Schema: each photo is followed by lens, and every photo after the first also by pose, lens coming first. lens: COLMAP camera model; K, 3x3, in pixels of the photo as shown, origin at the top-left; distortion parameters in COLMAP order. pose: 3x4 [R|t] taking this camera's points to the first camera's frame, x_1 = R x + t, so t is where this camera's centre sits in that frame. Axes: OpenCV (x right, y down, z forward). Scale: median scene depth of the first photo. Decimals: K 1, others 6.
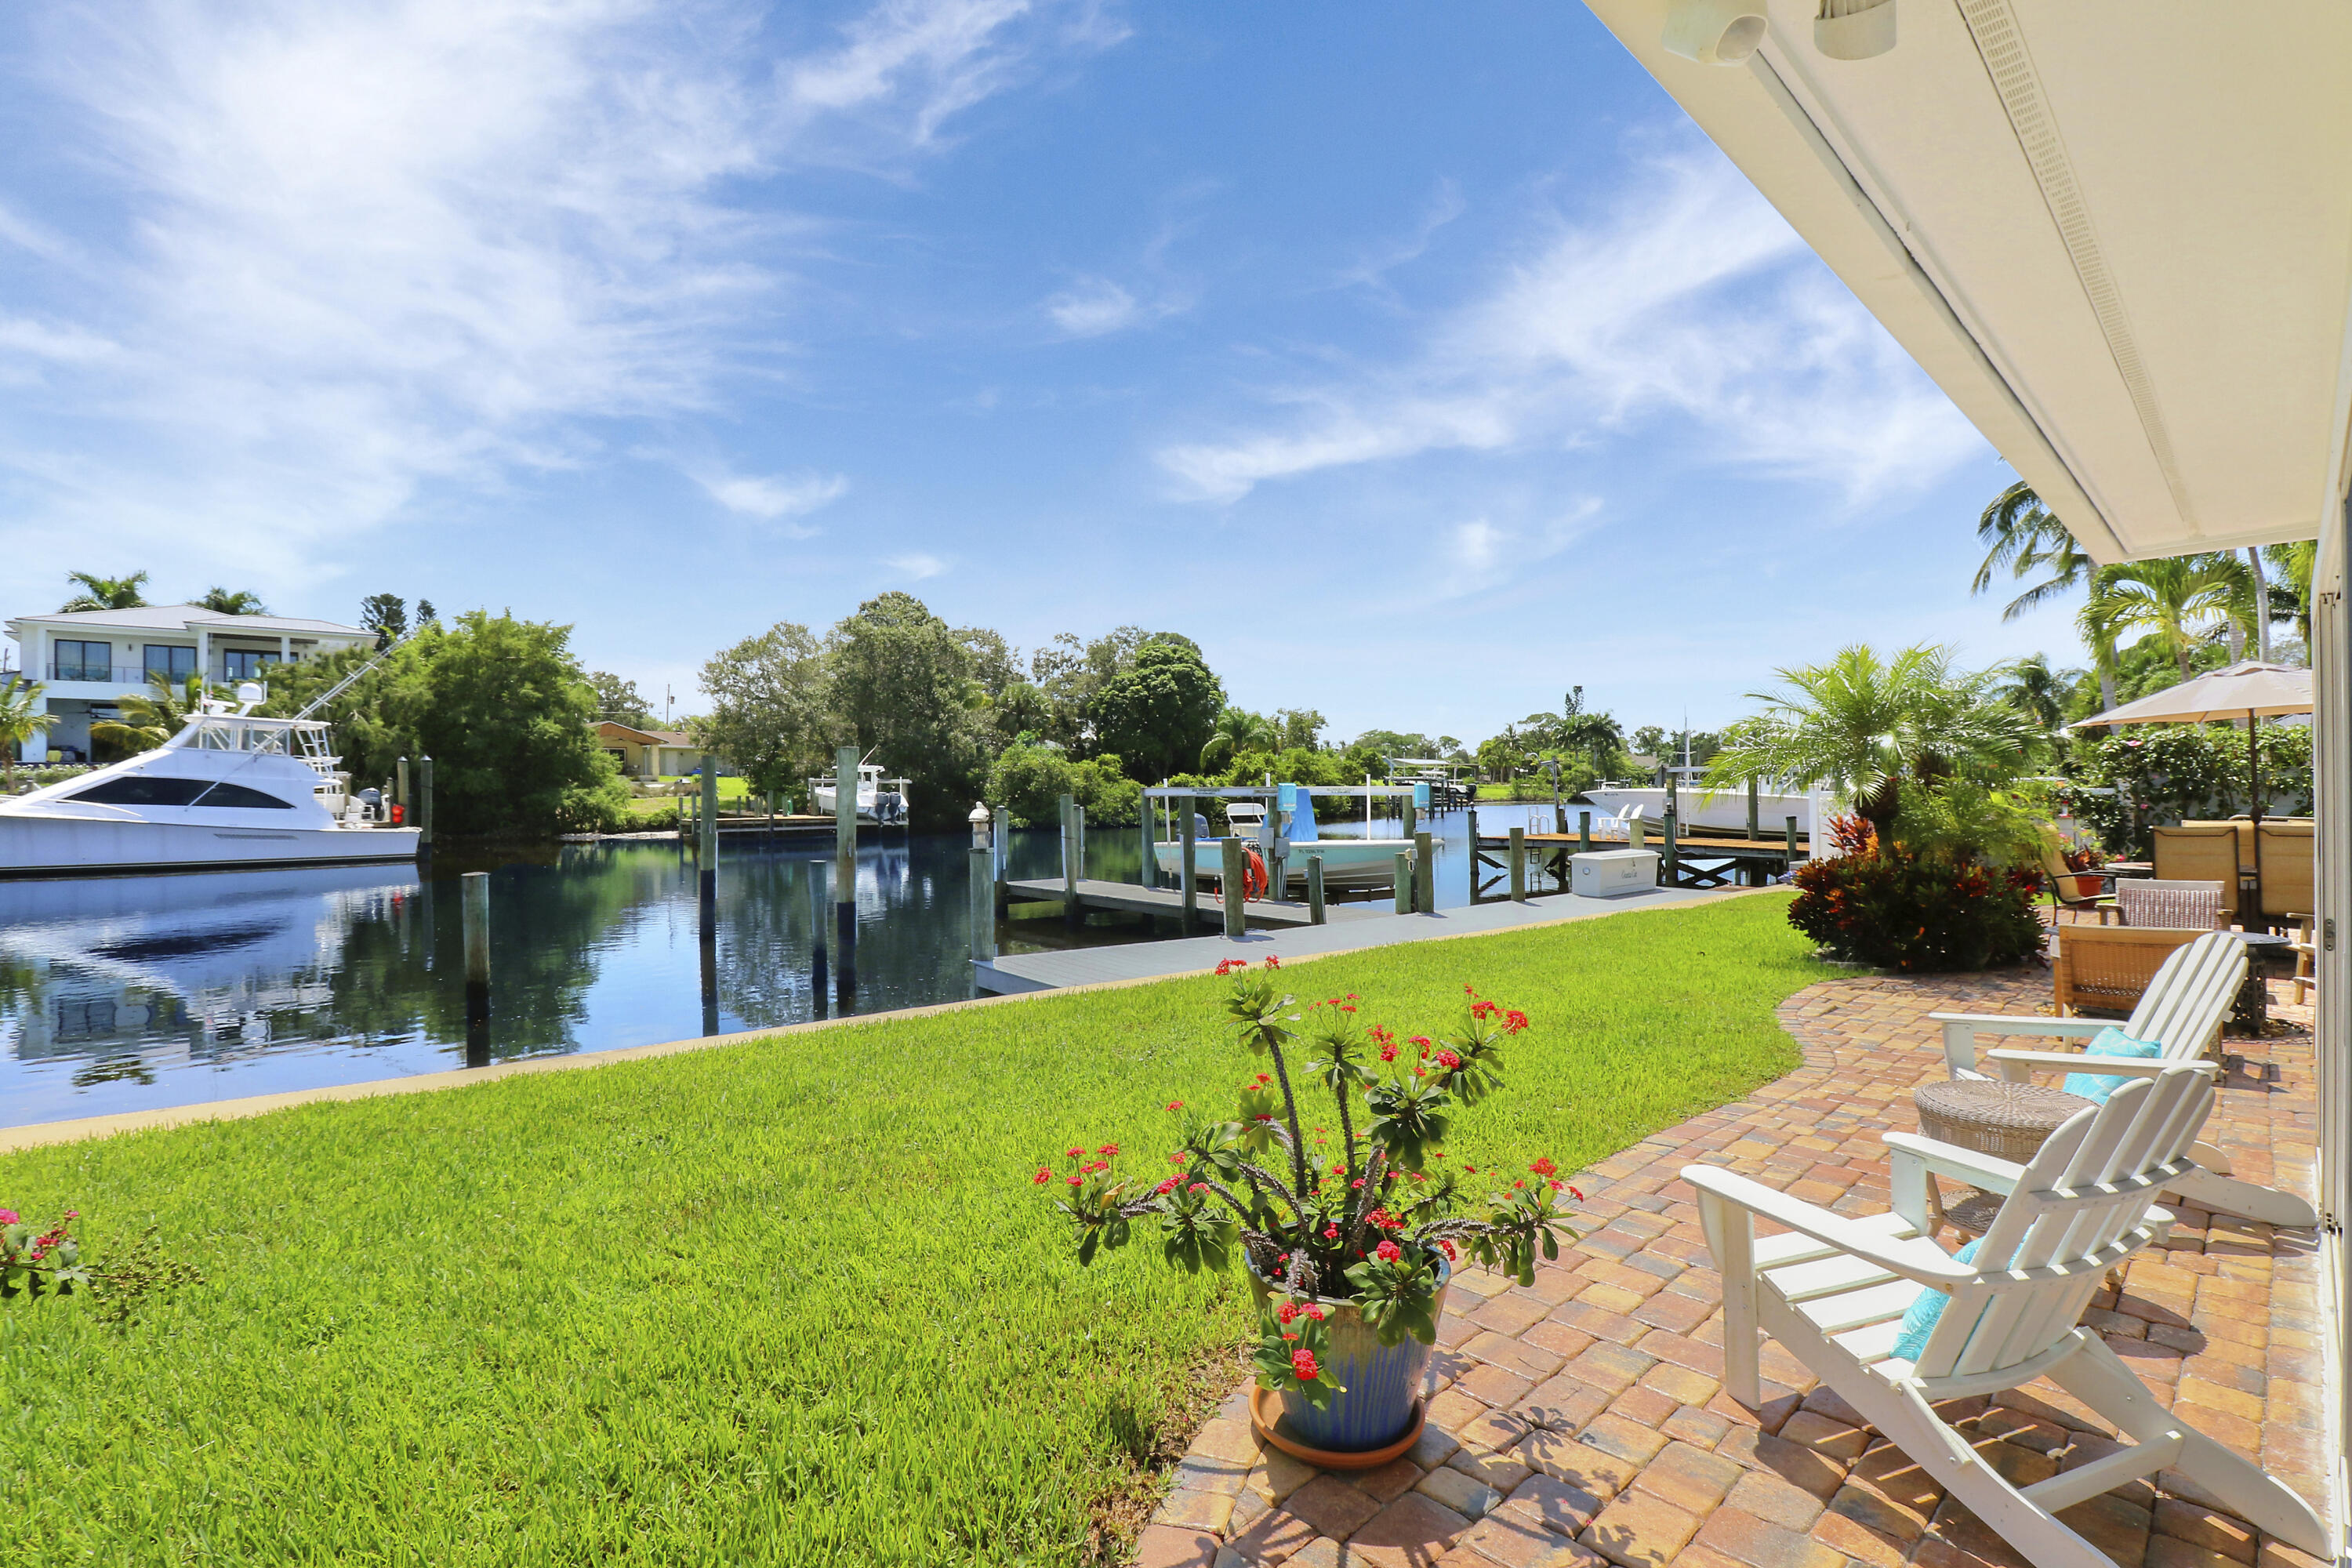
lens RADIAL K [[1062.3, 0, 1320.3], [0, 1062.3, 785.1], [0, 0, 1]] dist [-0.010949, 0.001117]
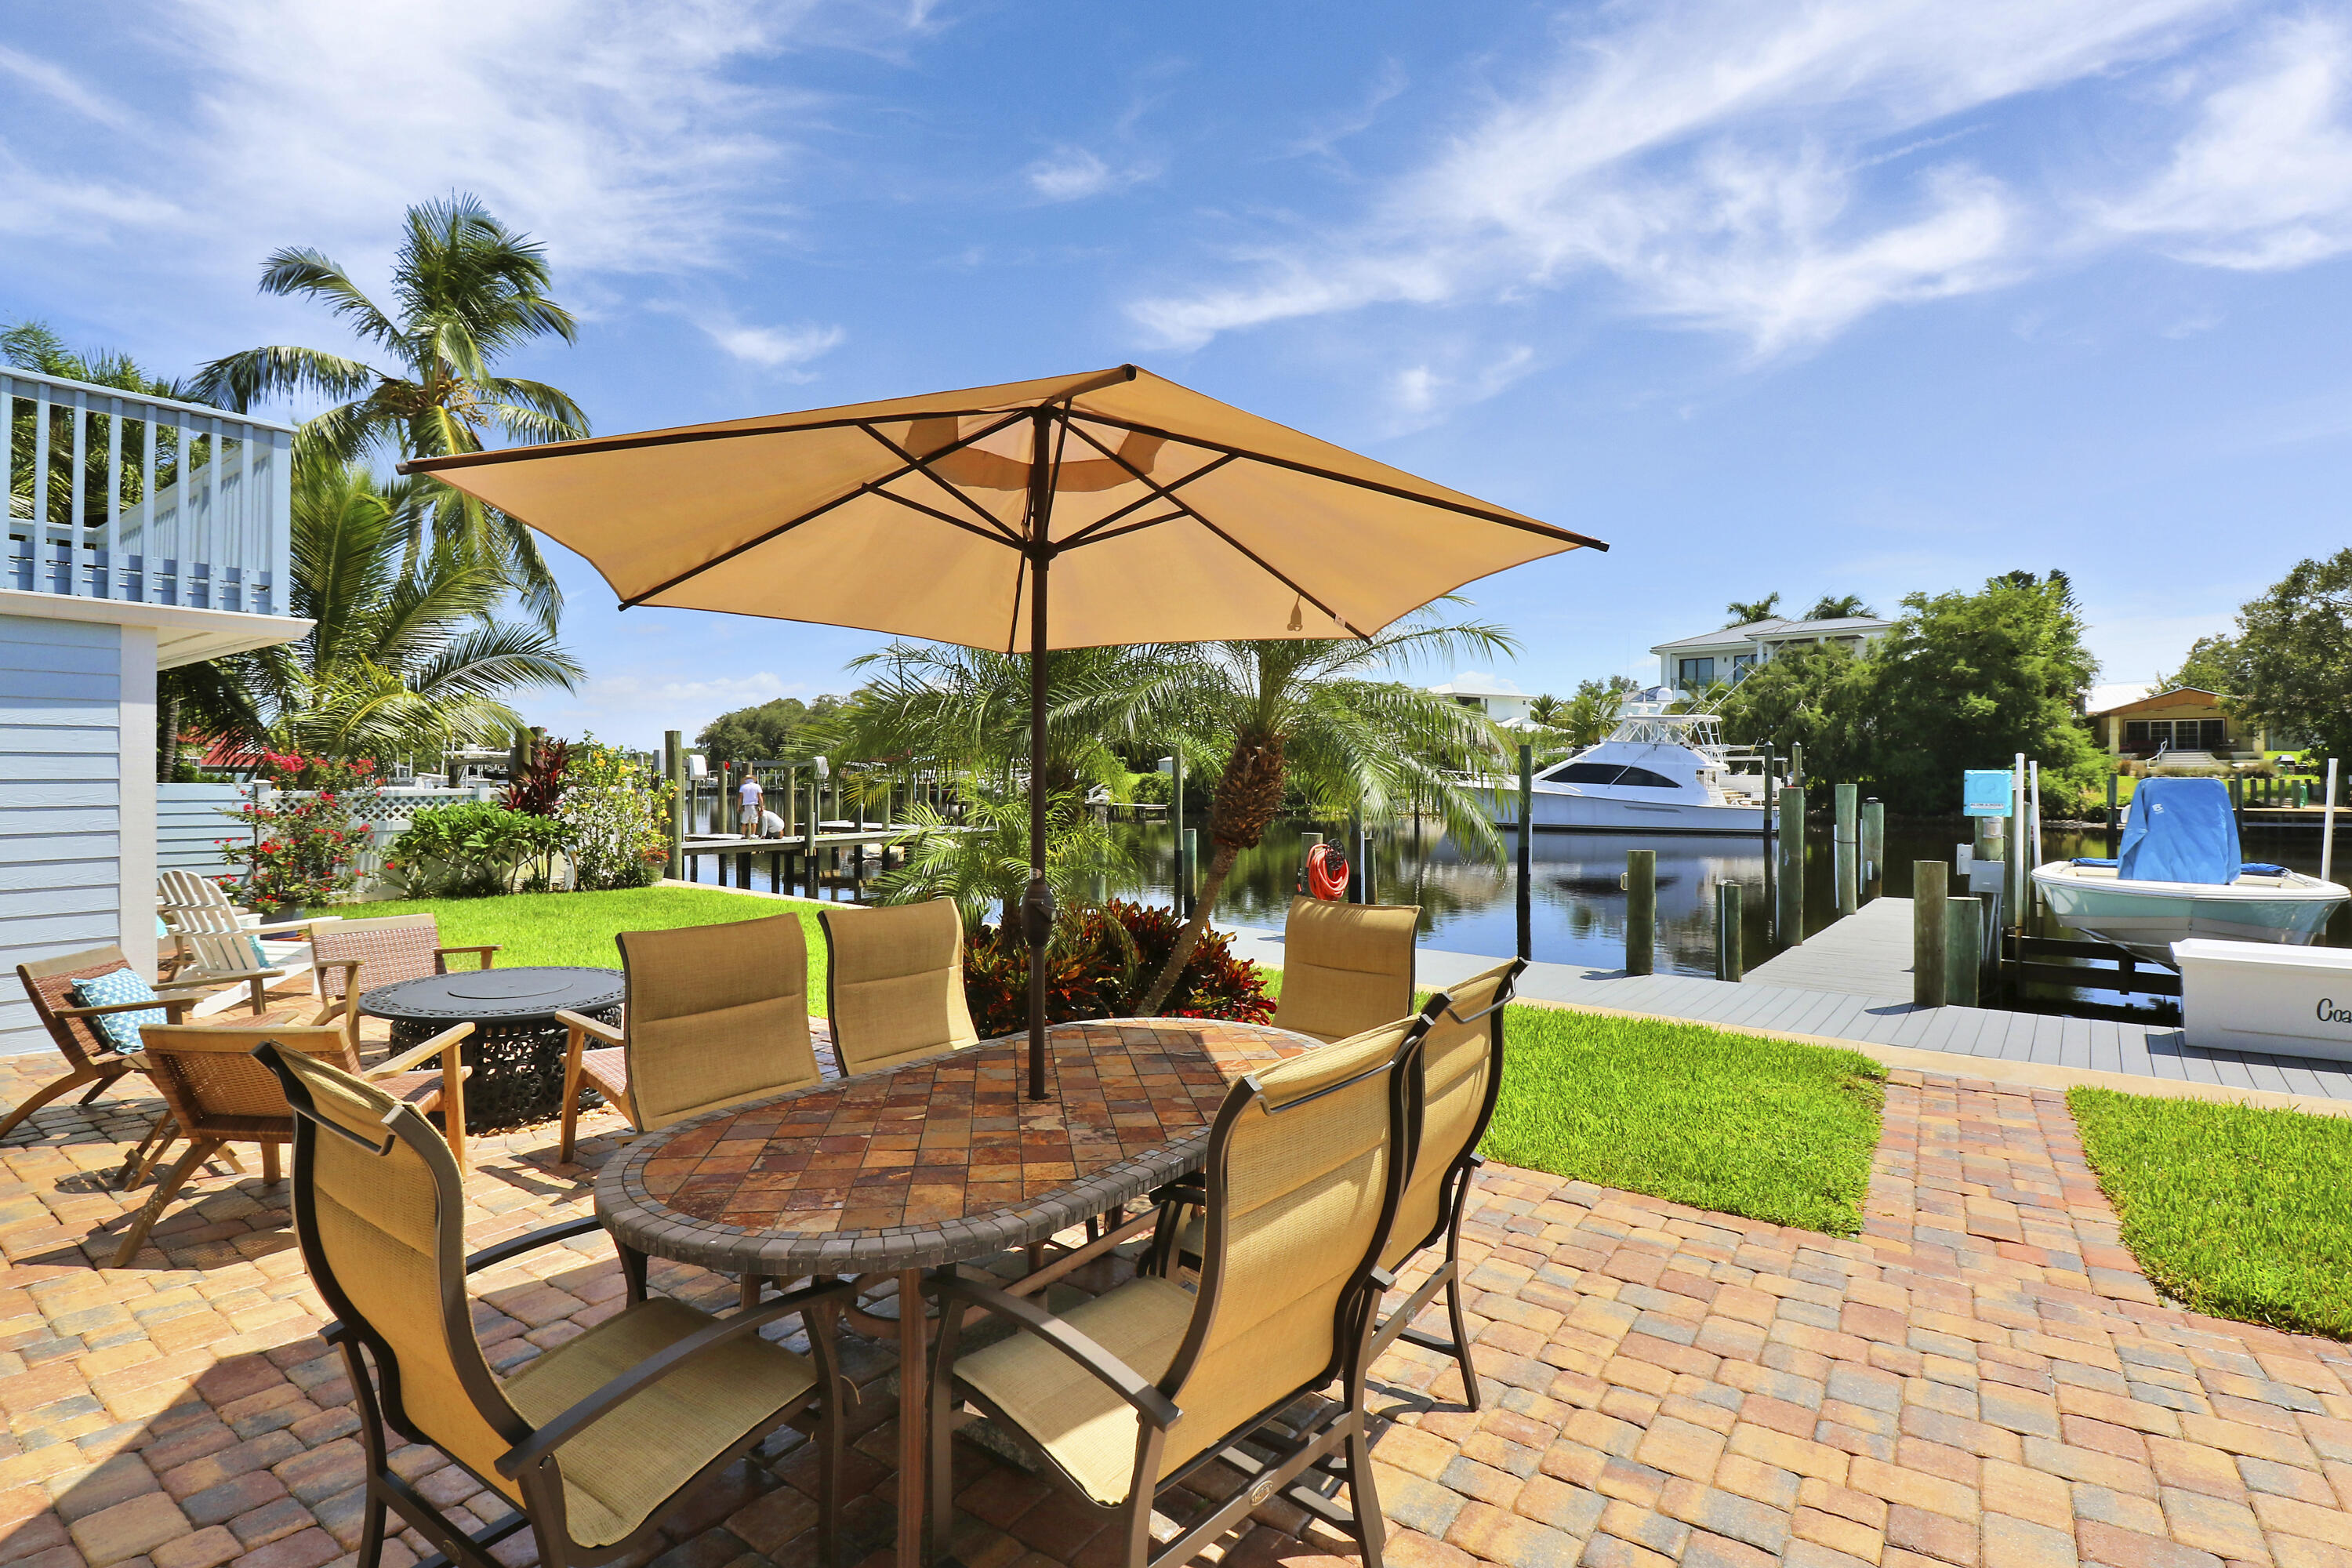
lens RADIAL K [[1133.1, 0, 1135.7], [0, 1133.1, 770.1], [0, 0, 1]] dist [0.001559, -0.003071]
pose [[0.122184, 0.001550, -0.992506, 0.150469], [0.004439, 0.999988, 0.002108, -0.001838], [0.992498, -0.004663, 0.122176, 0.117616]]
